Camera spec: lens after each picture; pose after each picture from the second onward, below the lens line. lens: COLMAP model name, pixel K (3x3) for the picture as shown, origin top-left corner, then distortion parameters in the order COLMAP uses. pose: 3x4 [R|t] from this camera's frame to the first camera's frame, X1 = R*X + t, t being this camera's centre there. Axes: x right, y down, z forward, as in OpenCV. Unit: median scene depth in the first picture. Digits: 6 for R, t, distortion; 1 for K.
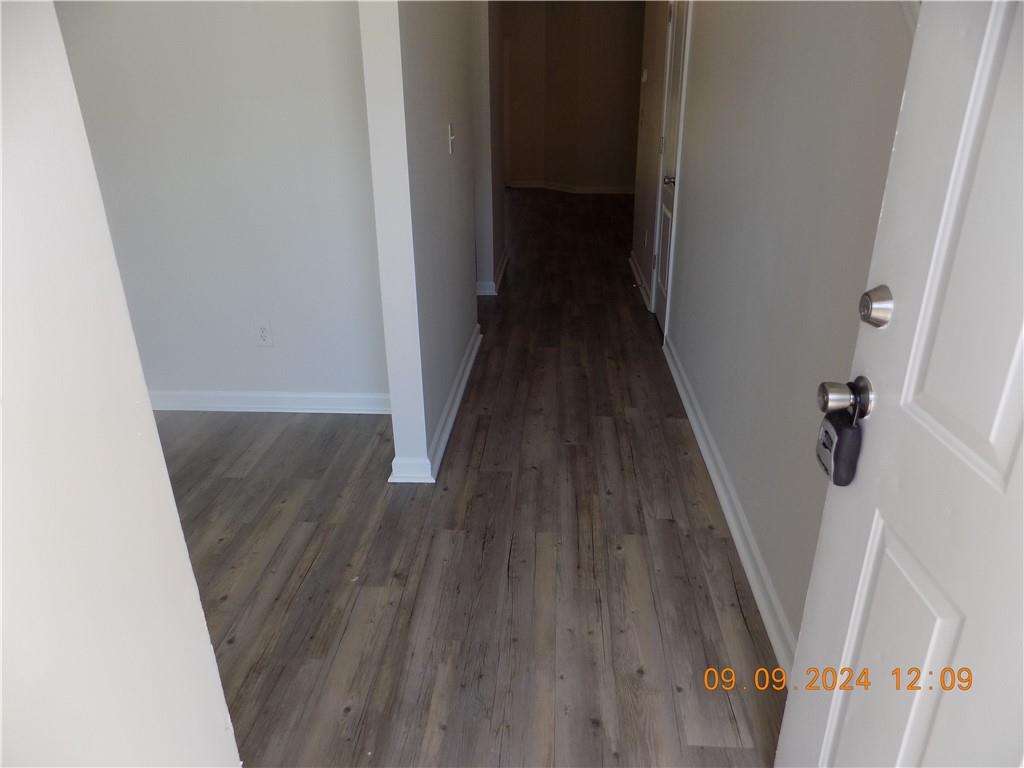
lens RADIAL K [[679.8, 0, 506.4], [0, 679.8, 371.9], [0, 0, 1]] dist [-0.086209, 0.073327]
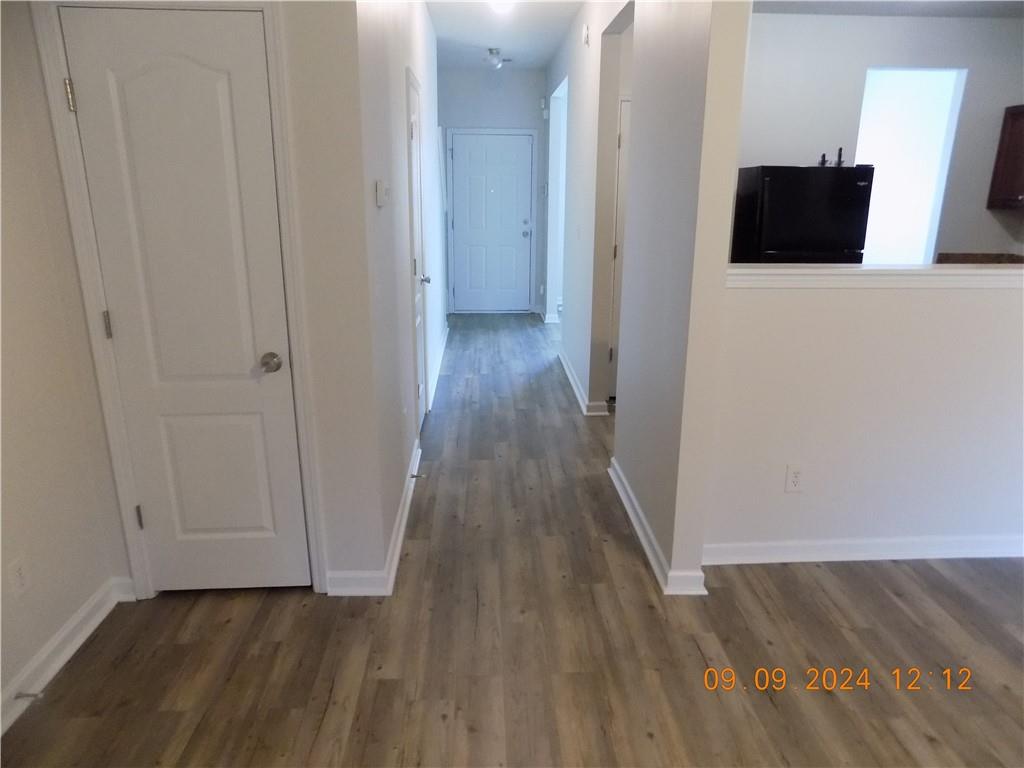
lens RADIAL K [[679.8, 0, 506.4], [0, 679.8, 371.9], [0, 0, 1]] dist [-0.086209, 0.073327]
pose [[-0.993504, 0.042714, -0.105475, 0.249302], [-0.031872, 0.785336, 0.618249, -0.949991], [0.109241, 0.617595, -0.778873, 2.164262]]
